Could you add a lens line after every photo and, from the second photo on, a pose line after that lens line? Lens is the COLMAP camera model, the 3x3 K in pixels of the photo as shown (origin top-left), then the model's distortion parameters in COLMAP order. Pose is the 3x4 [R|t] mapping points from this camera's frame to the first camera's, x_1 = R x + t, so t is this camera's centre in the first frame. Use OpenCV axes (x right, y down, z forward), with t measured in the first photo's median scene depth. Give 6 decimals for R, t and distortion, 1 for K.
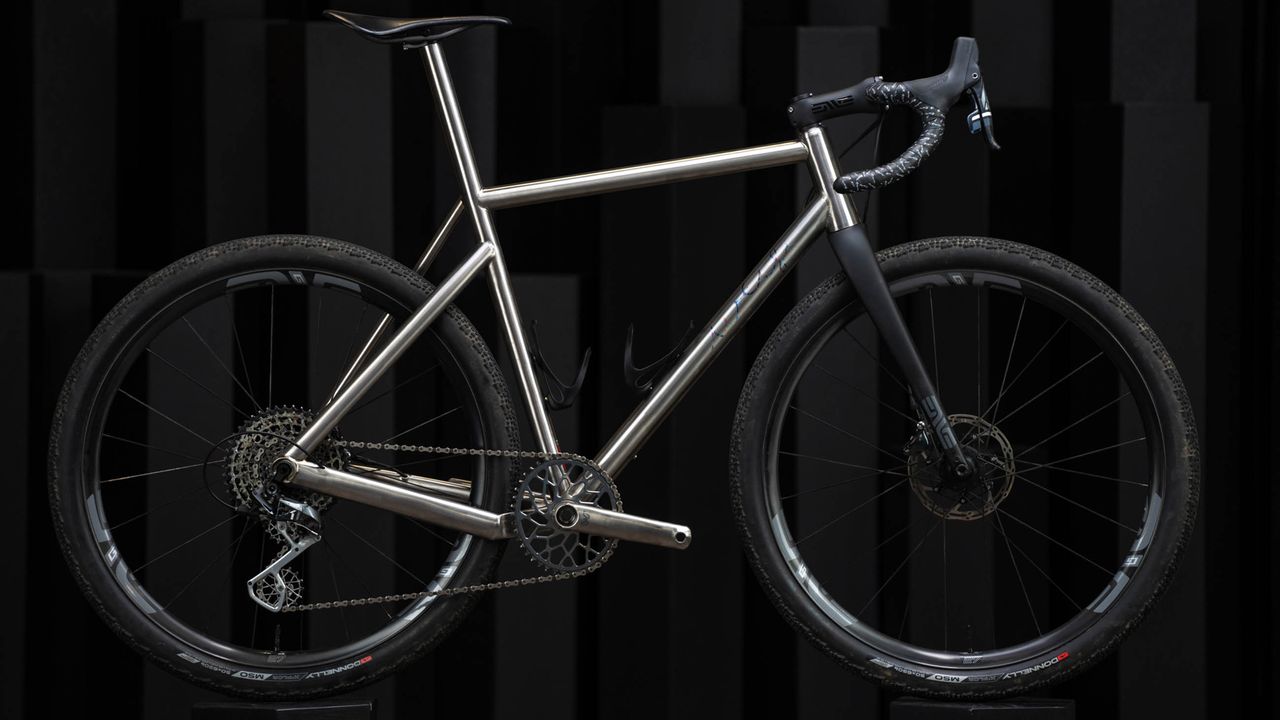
lens RADIAL K [[7046.8, 0, 640.0], [0, 7046.8, 360.0], [0, 0, 1]] dist [2.995865, -10.685899]
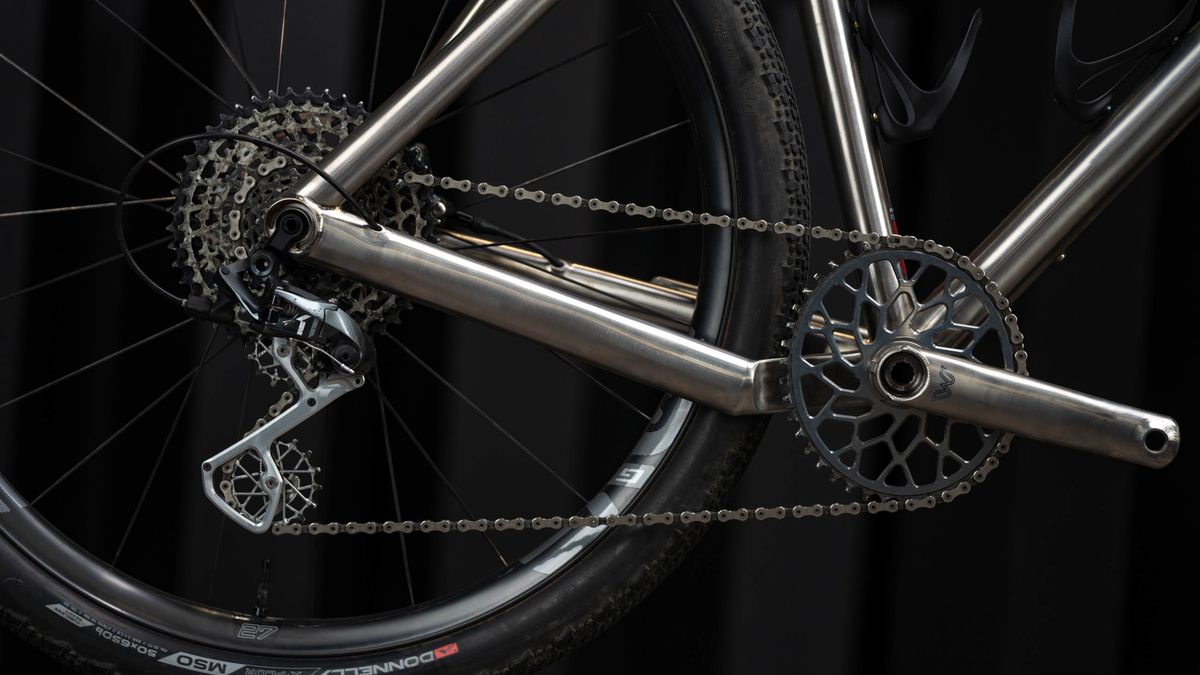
lens RADIAL K [[4664.5, 0, 600.0], [0, 4664.5, 337.5], [0, 0, 1]] dist [0.586285, -1.656664]
pose [[0.995895, 0.073428, -0.052920, -0.013989], [-0.073045, 0.997287, 0.009137, 0.018365], [0.053448, -0.005234, 0.998557, 0.698691]]
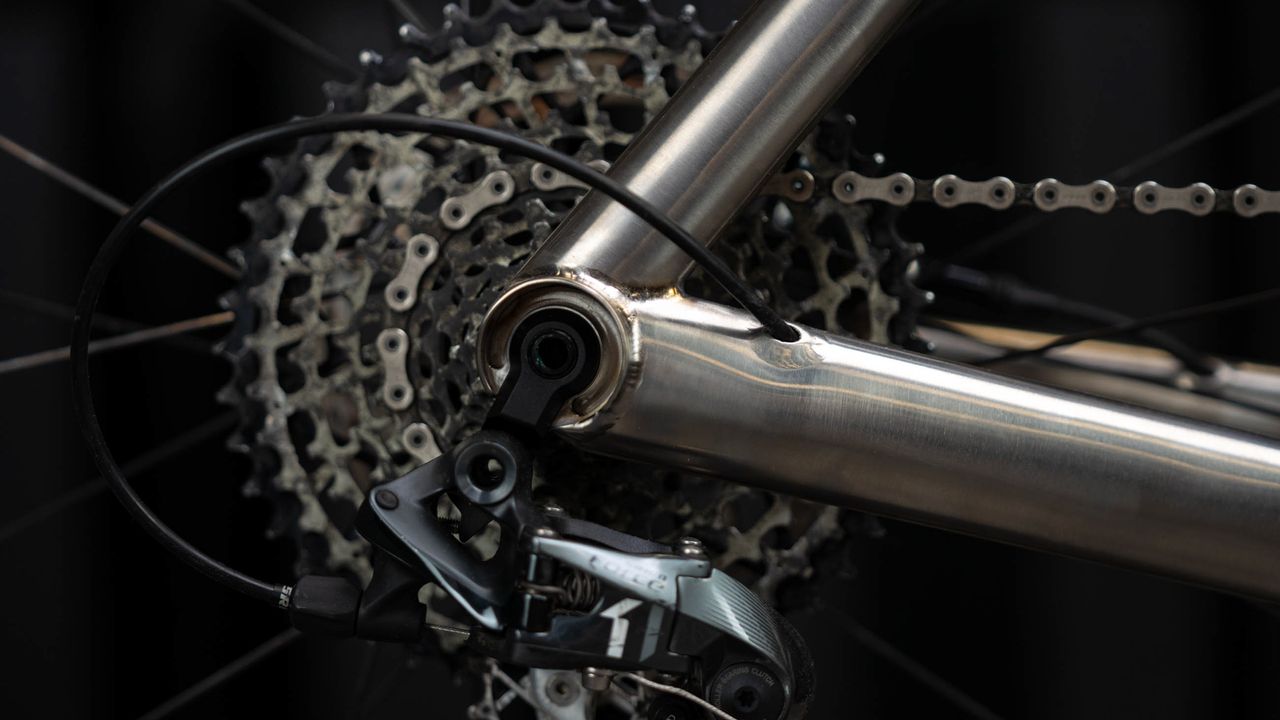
lens RADIAL K [[3362.9, 0, 640.0], [0, 3362.9, 360.0], [0, 0, 1]] dist [-0.066783, -0.025633]
pose [[0.998391, -0.040265, -0.039918, -0.044854], [0.040266, 0.999189, -0.000783, 0.015695], [0.039917, -0.000825, 0.999203, 0.918440]]
